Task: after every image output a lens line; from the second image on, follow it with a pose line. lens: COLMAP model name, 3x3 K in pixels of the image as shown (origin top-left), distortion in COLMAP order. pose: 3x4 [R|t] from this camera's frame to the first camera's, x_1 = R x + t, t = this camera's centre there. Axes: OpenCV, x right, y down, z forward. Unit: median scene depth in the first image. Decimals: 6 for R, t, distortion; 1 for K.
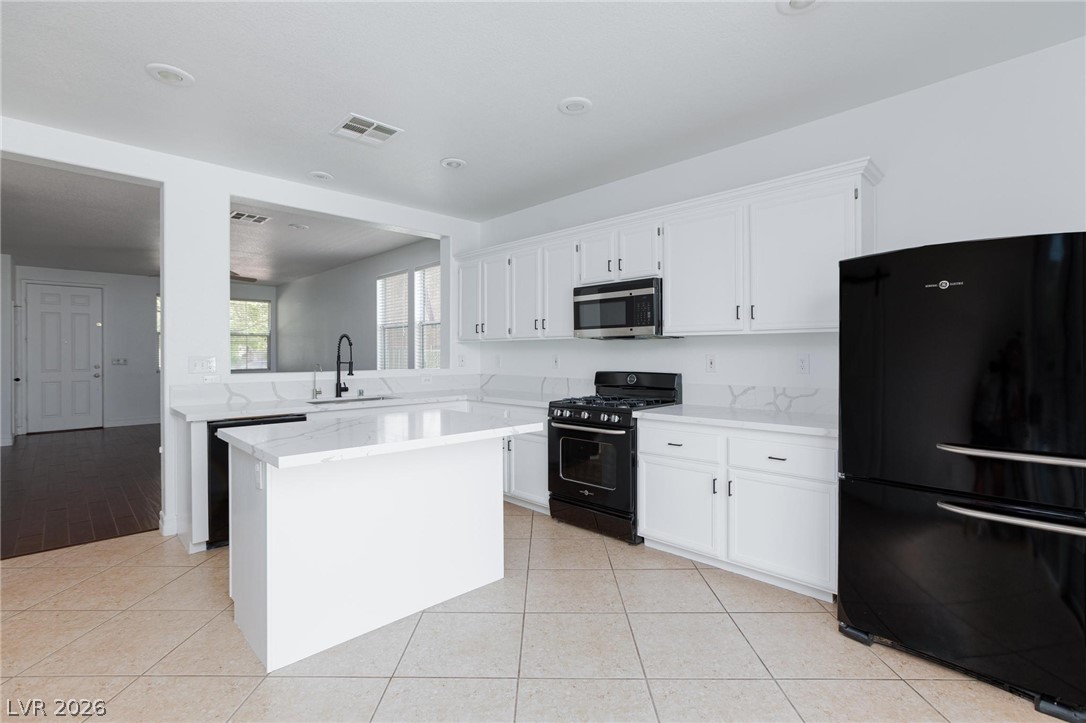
lens RADIAL K [[502.6, 0, 532.3], [0, 502.6, 355.1], [0, 0, 1]] dist [-0.007569, 0.000877]
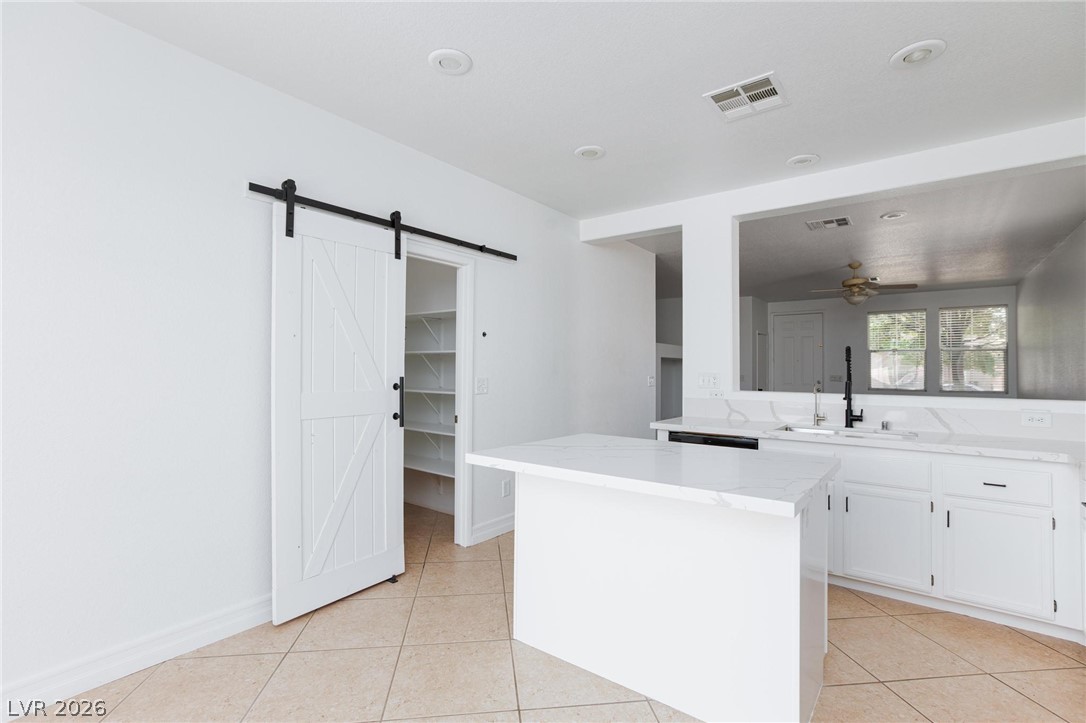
lens RADIAL K [[502.6, 0, 543.2], [0, 502.6, 360.3], [0, 0, 1]] dist [-0.007569, 0.000877]
pose [[0.148504, -0.015061, -0.988797, 0.311003], [-0.011823, 0.999786, -0.017004, -0.001874], [0.988841, 0.014215, 0.148294, 0.411975]]
